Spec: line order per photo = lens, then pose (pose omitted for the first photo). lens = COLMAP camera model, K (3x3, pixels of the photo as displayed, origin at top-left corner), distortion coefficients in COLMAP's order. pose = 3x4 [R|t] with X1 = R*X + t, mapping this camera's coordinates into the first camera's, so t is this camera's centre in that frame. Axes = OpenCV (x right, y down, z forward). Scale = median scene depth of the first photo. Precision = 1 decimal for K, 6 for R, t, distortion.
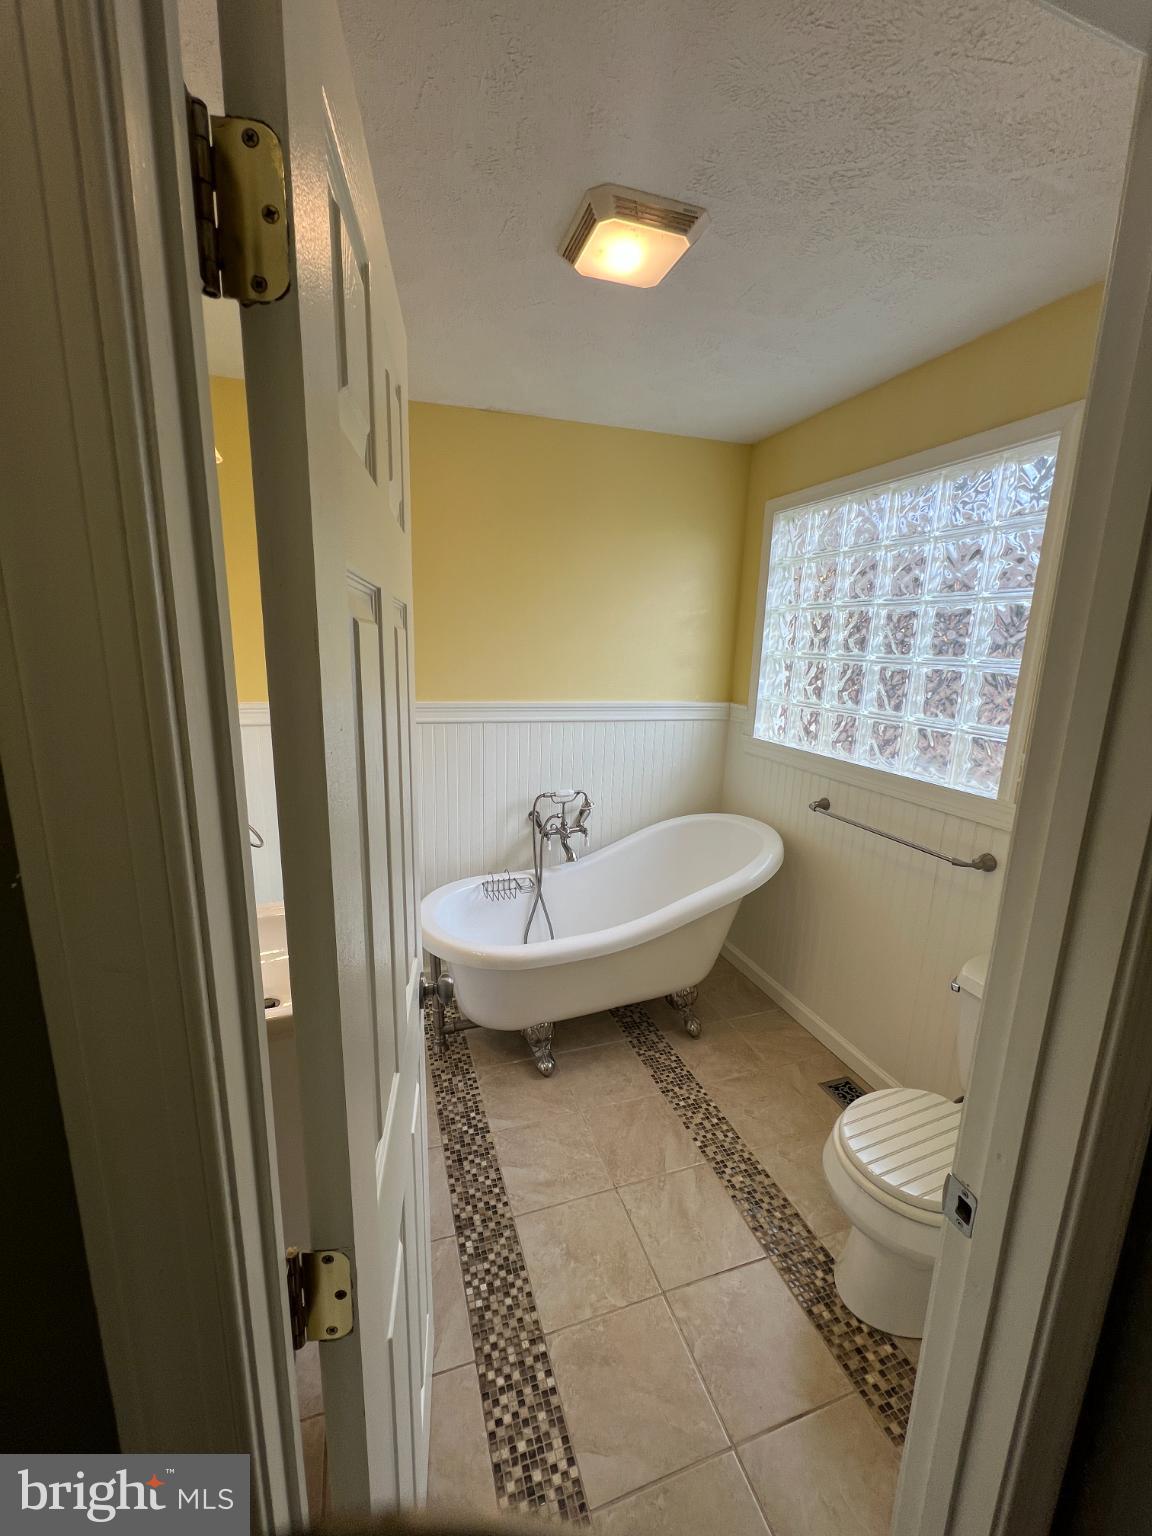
lens RADIAL K [[607.5, 0, 576.0], [0, 607.5, 768.0], [0, 0, 1]] dist [-0.000181, 0.000043]
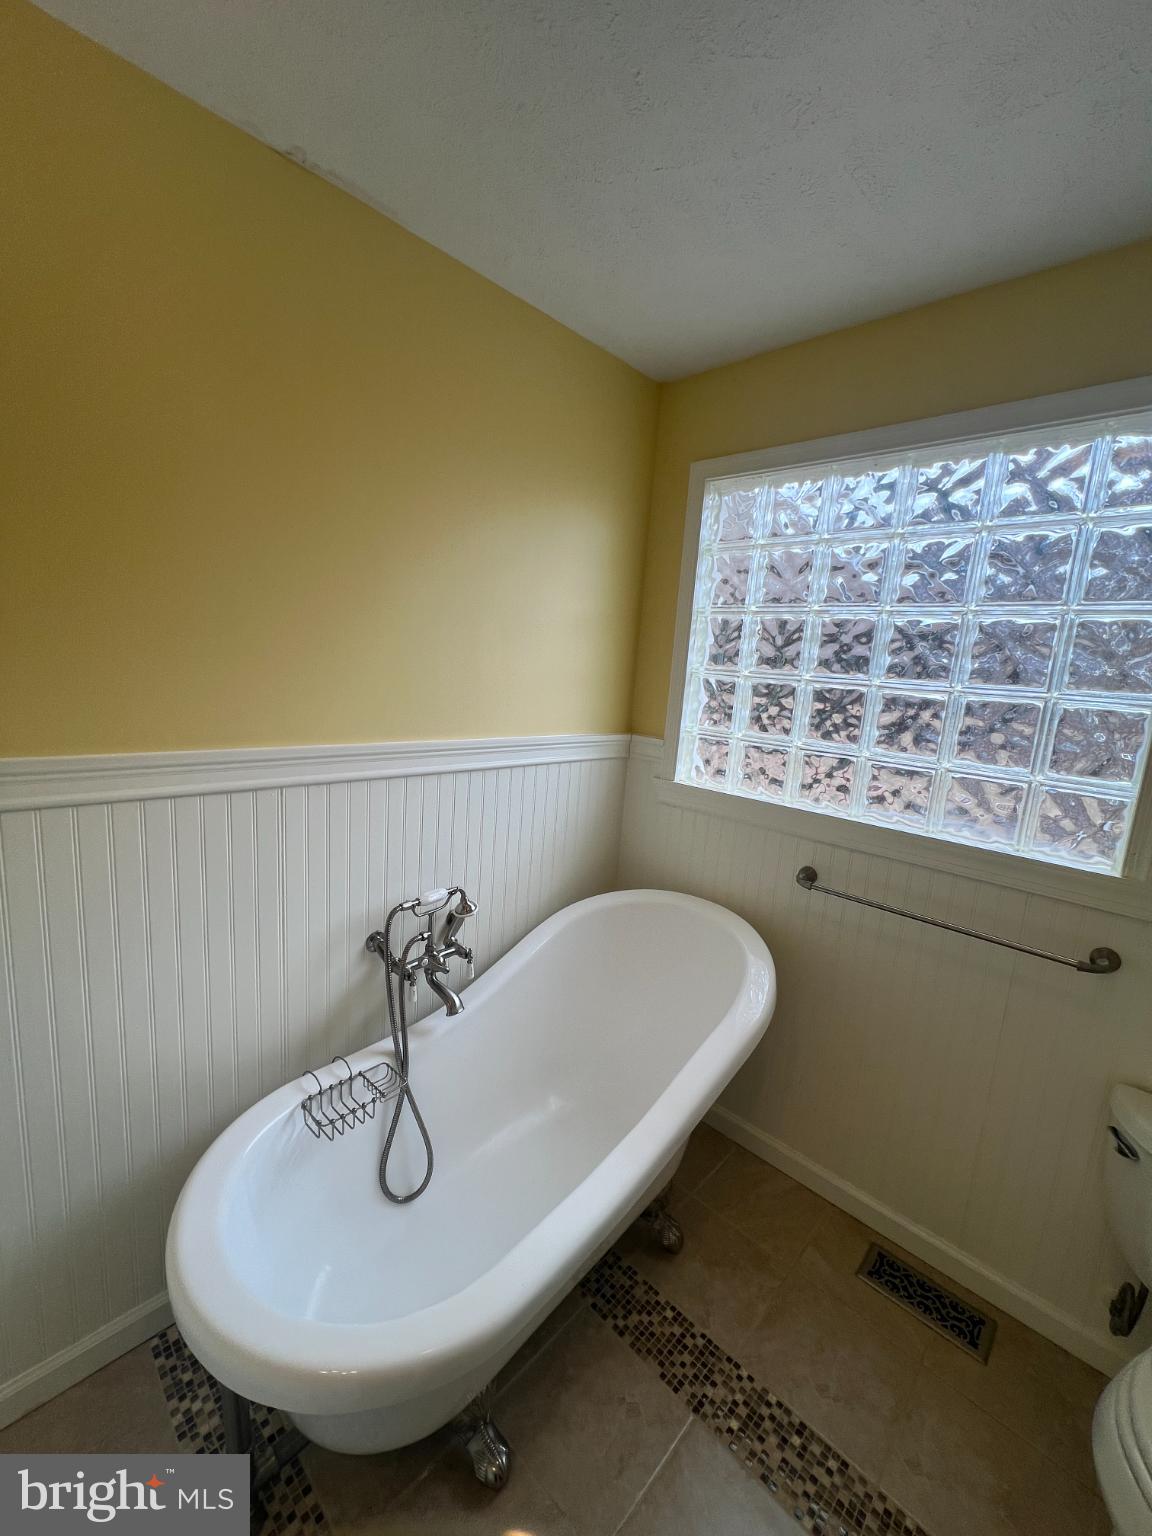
lens RADIAL K [[614.4, 0, 575.8], [0, 614.4, 759.1], [0, 0, 1]] dist [0.029659, -0.023576]
pose [[0.897357, -0.055571, 0.437793, -0.152463], [0.064025, 0.997938, -0.004562, -0.086092], [-0.436636, 0.032123, 0.899064, 0.389968]]
